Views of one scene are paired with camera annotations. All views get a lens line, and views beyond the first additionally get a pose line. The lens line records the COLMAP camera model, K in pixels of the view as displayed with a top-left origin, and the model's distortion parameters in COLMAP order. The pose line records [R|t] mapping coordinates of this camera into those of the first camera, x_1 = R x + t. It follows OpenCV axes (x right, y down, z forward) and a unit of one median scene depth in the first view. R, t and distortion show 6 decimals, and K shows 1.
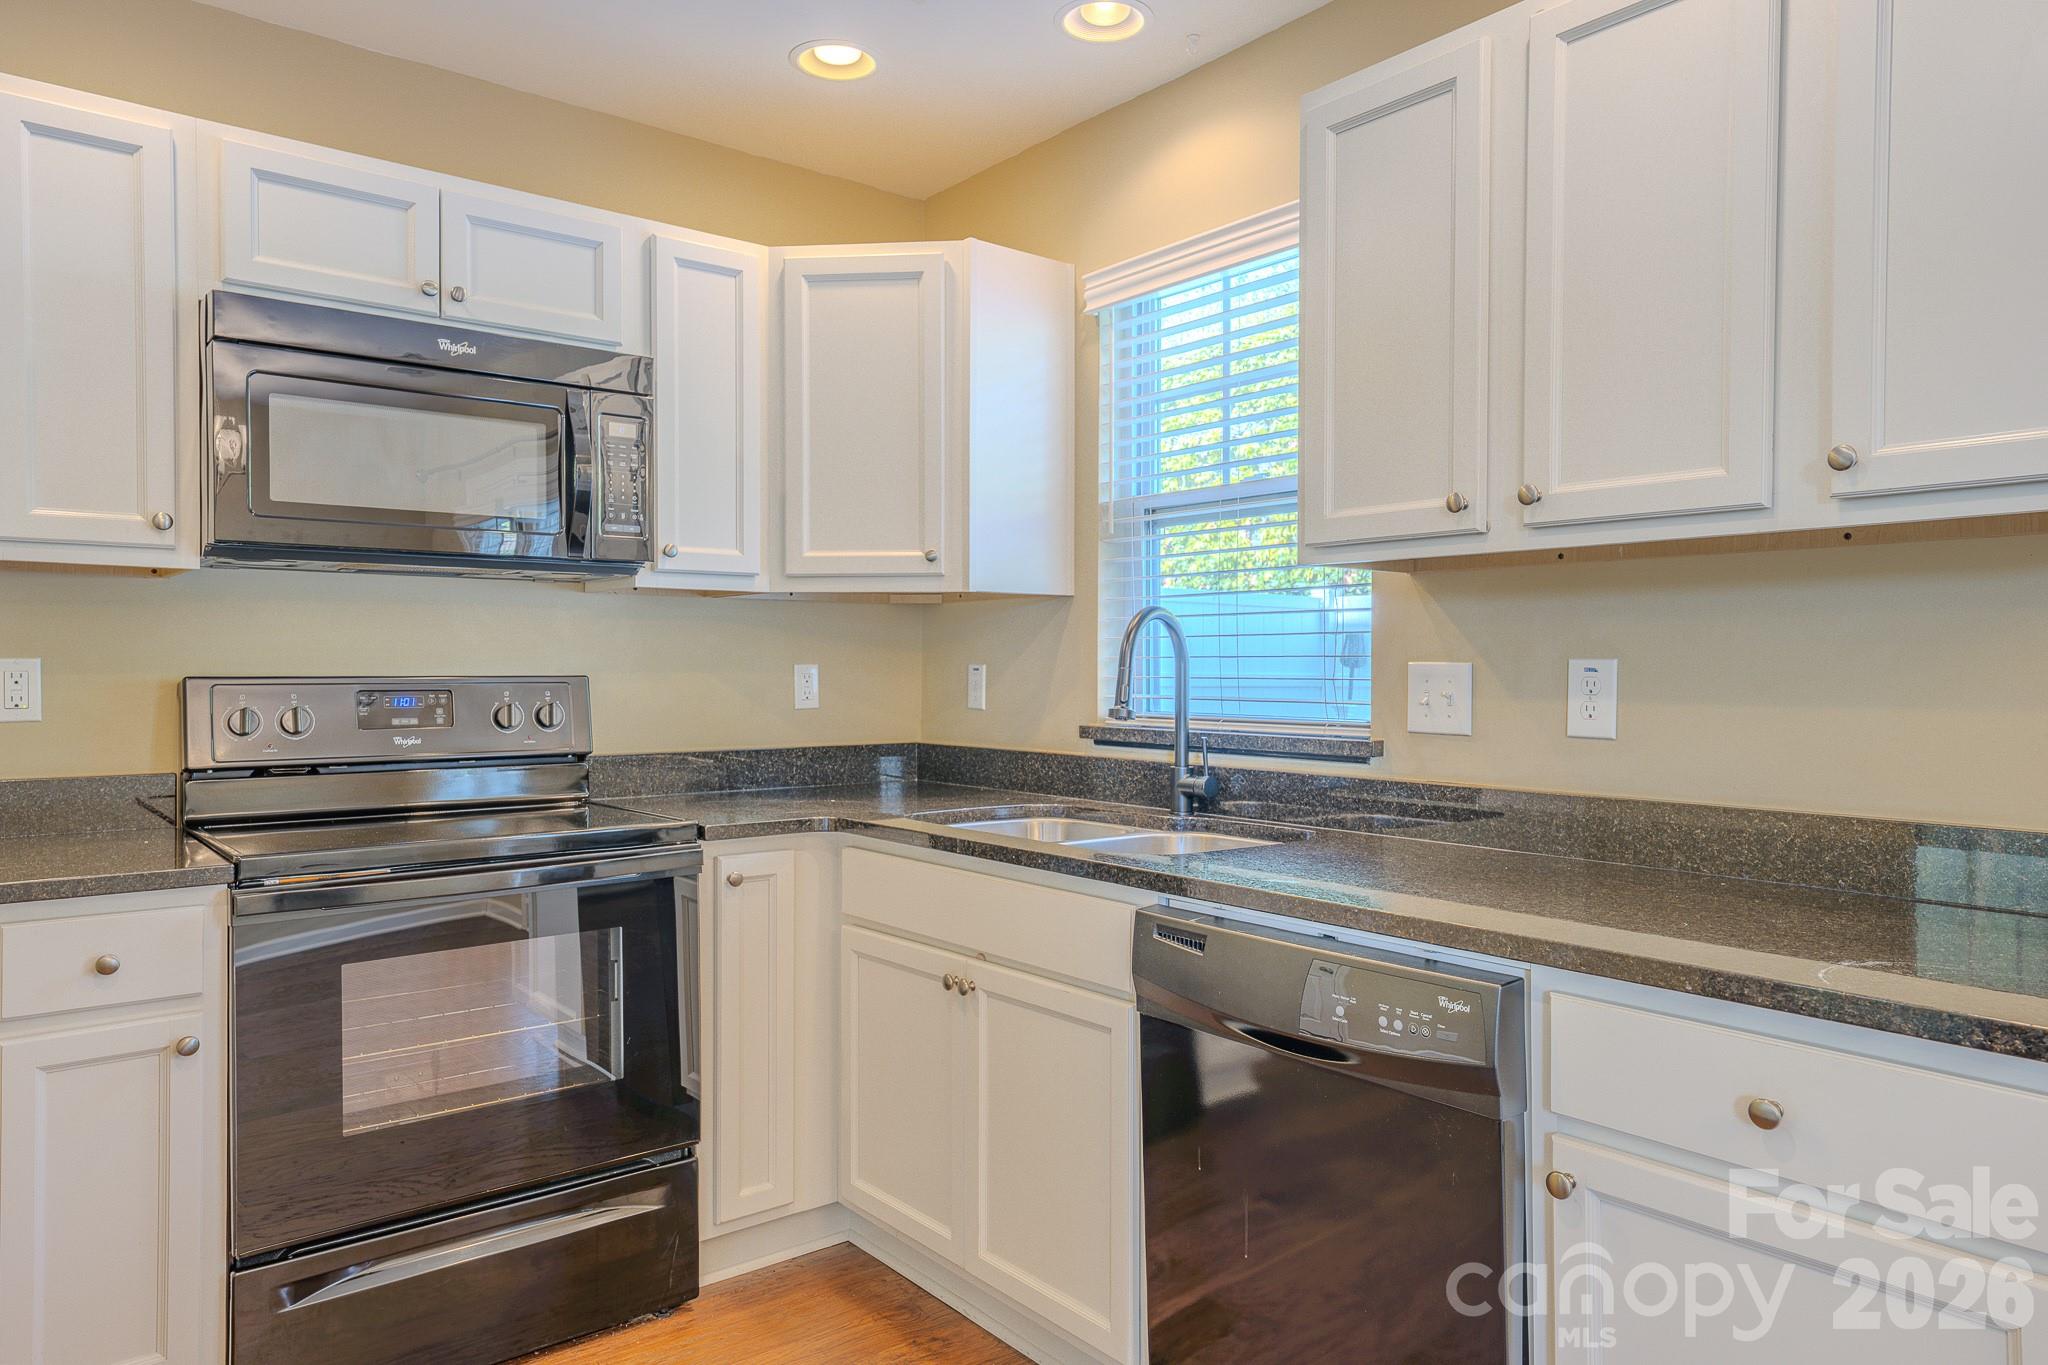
lens RADIAL K [[1343.6, 0, 1057.2], [0, 1343.6, 679.7], [0, 0, 1]] dist [0.002191, 0.000048]
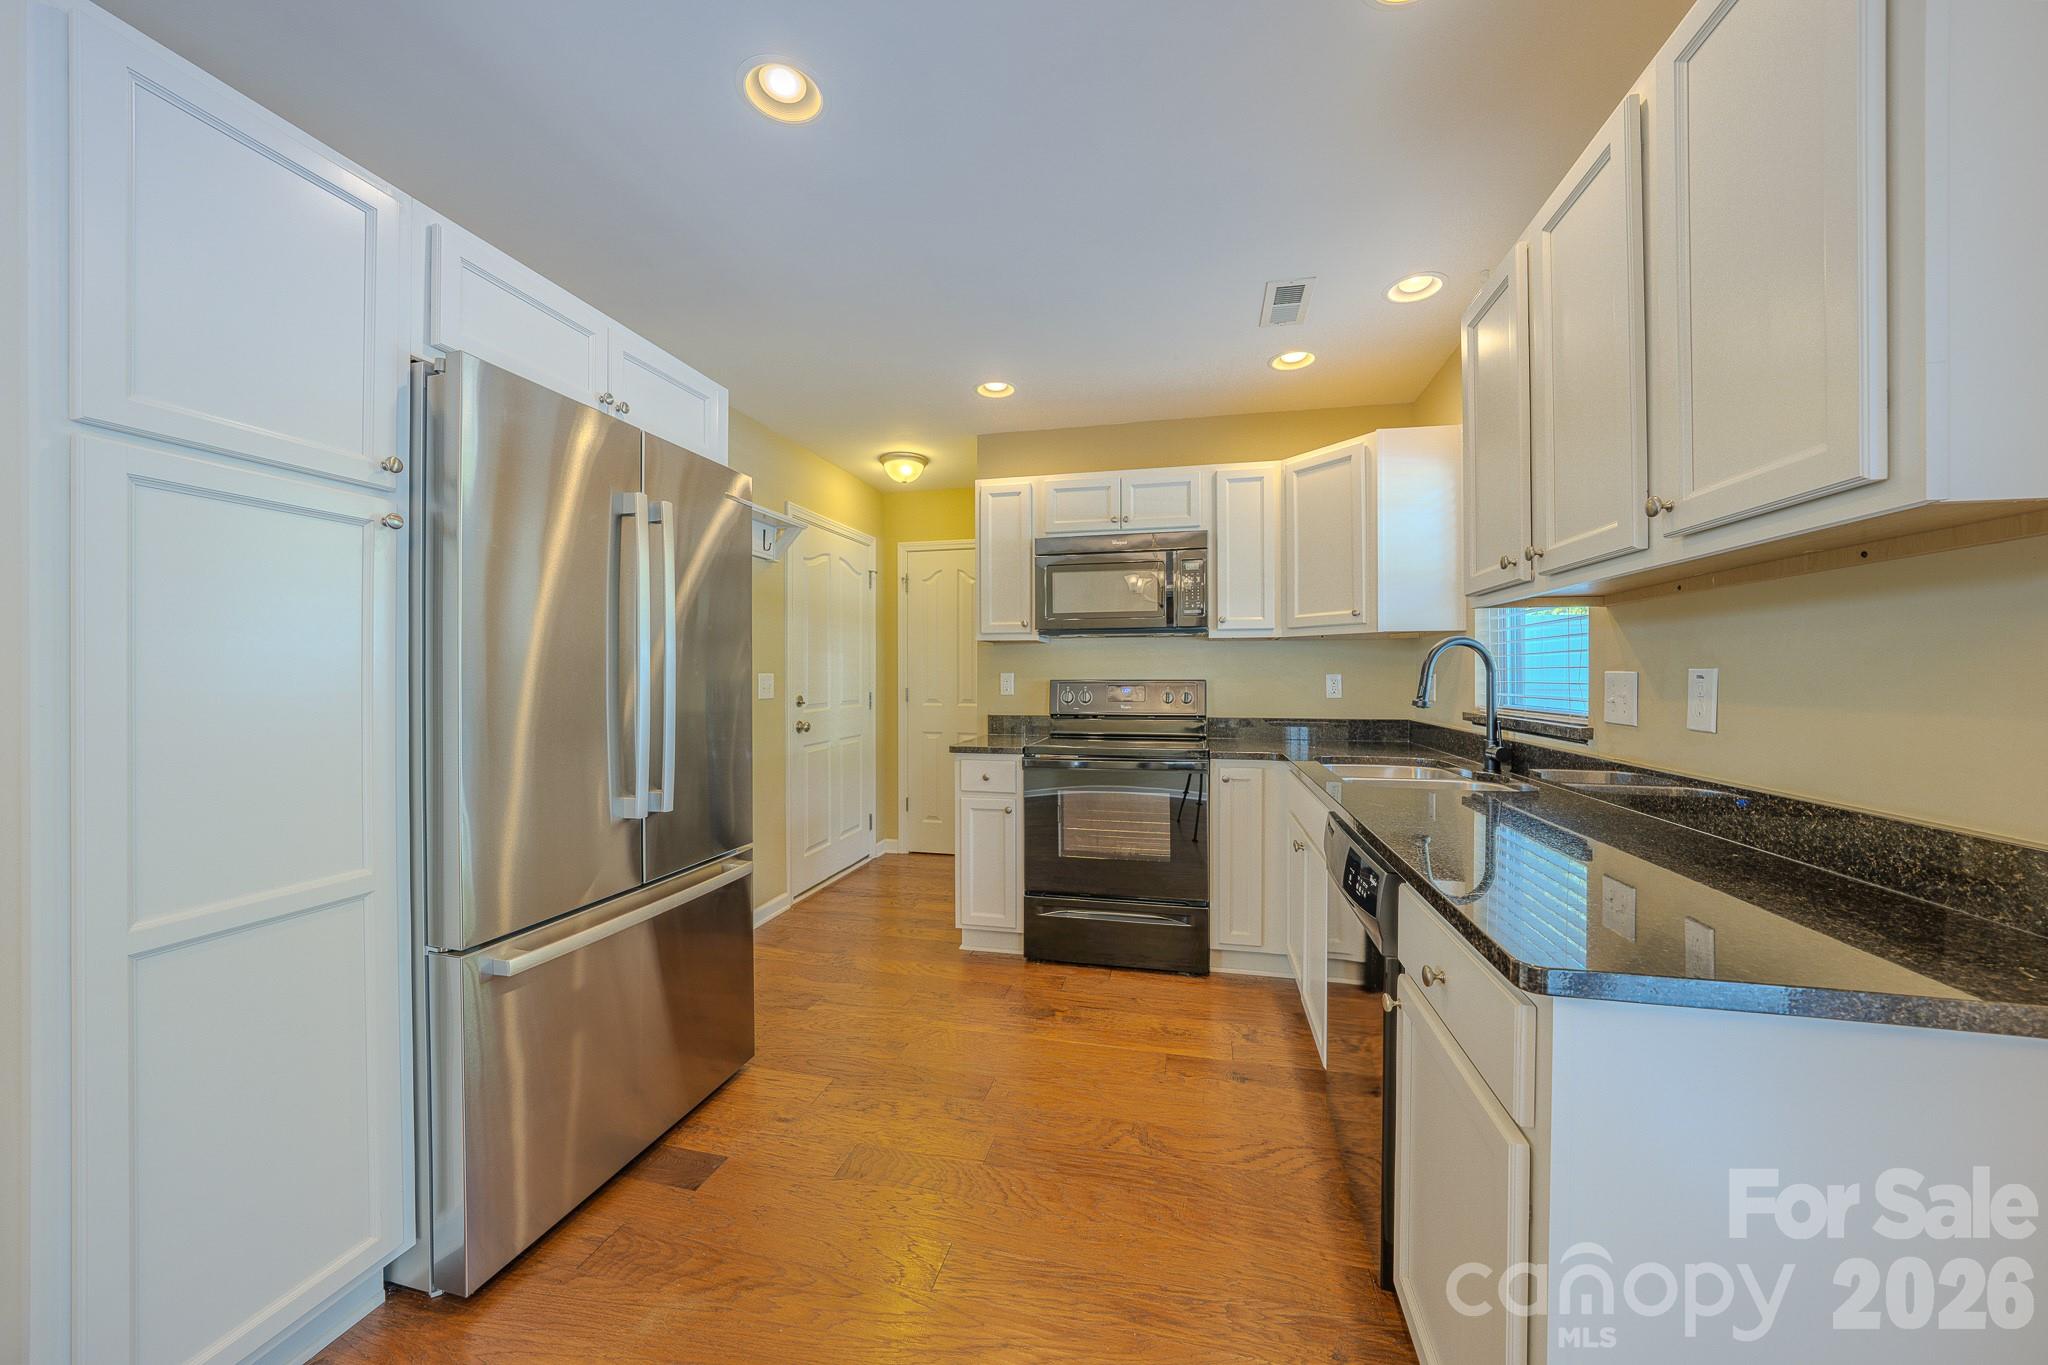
lens RADIAL K [[729.0, 0, 1023.3], [0, 729.0, 673.3], [0, 0, 1]] dist [-0.013039, 0.000116]
pose [[0.602272, -0.004357, -0.798279, 0.453188], [-0.005902, 0.999933, -0.009911, -0.000049], [0.798269, 0.010681, 0.602206, 0.076918]]
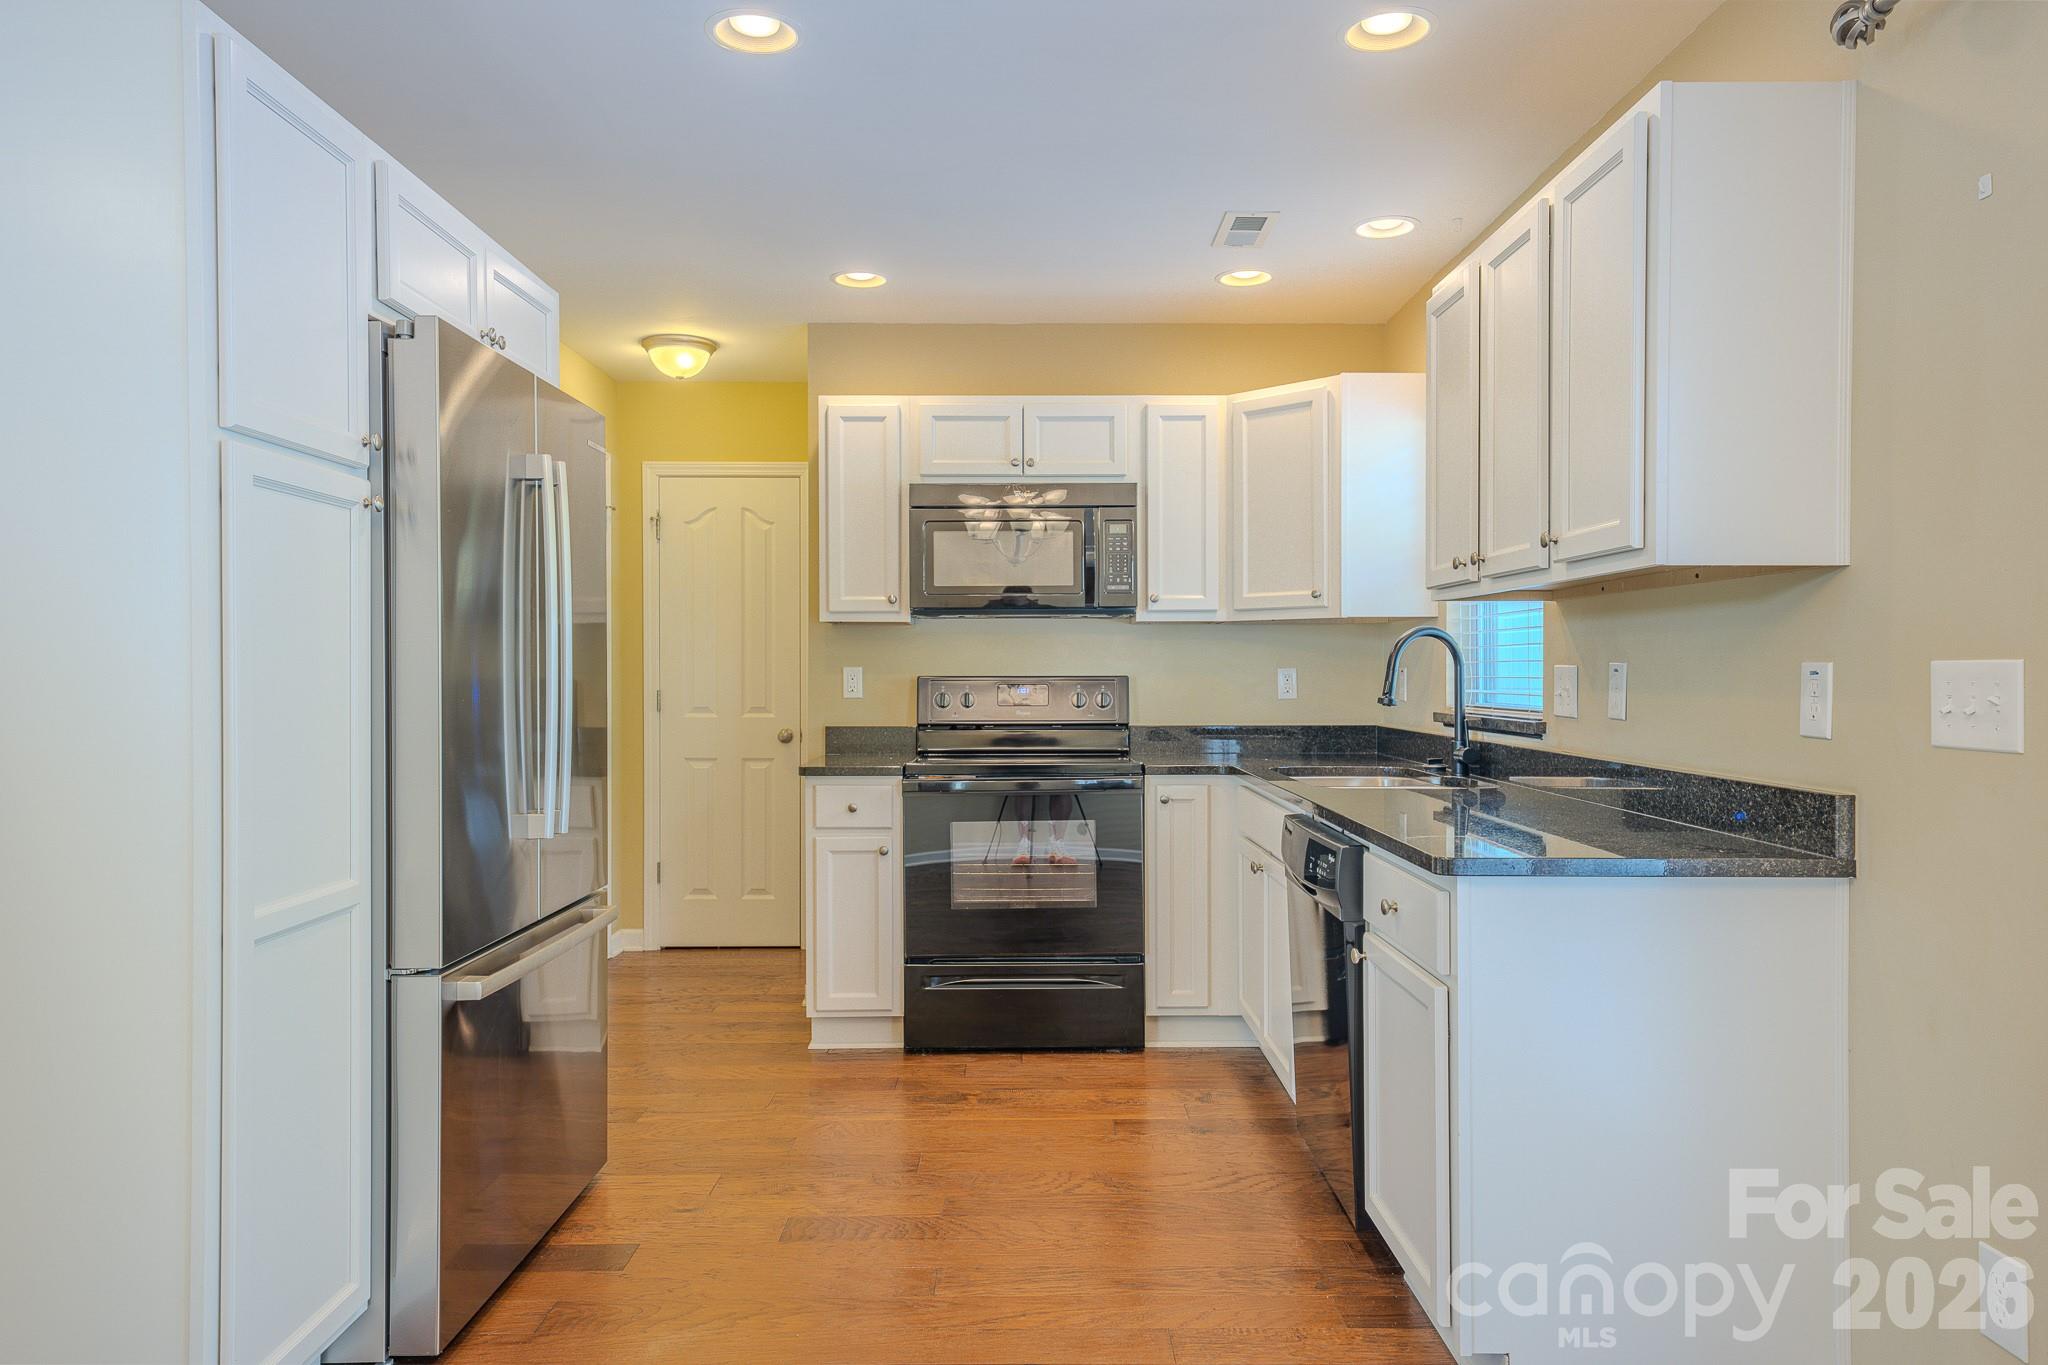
lens RADIAL K [[1403.7, 0, 1022.0], [0, 1403.7, 670.8], [0, 0, 1]] dist [0.076531, 0.000331]
pose [[0.773222, -0.002887, -0.634129, 0.701236], [-0.002849, 0.999964, -0.008027, 0.005516], [0.634129, 0.008013, 0.773186, -0.434215]]
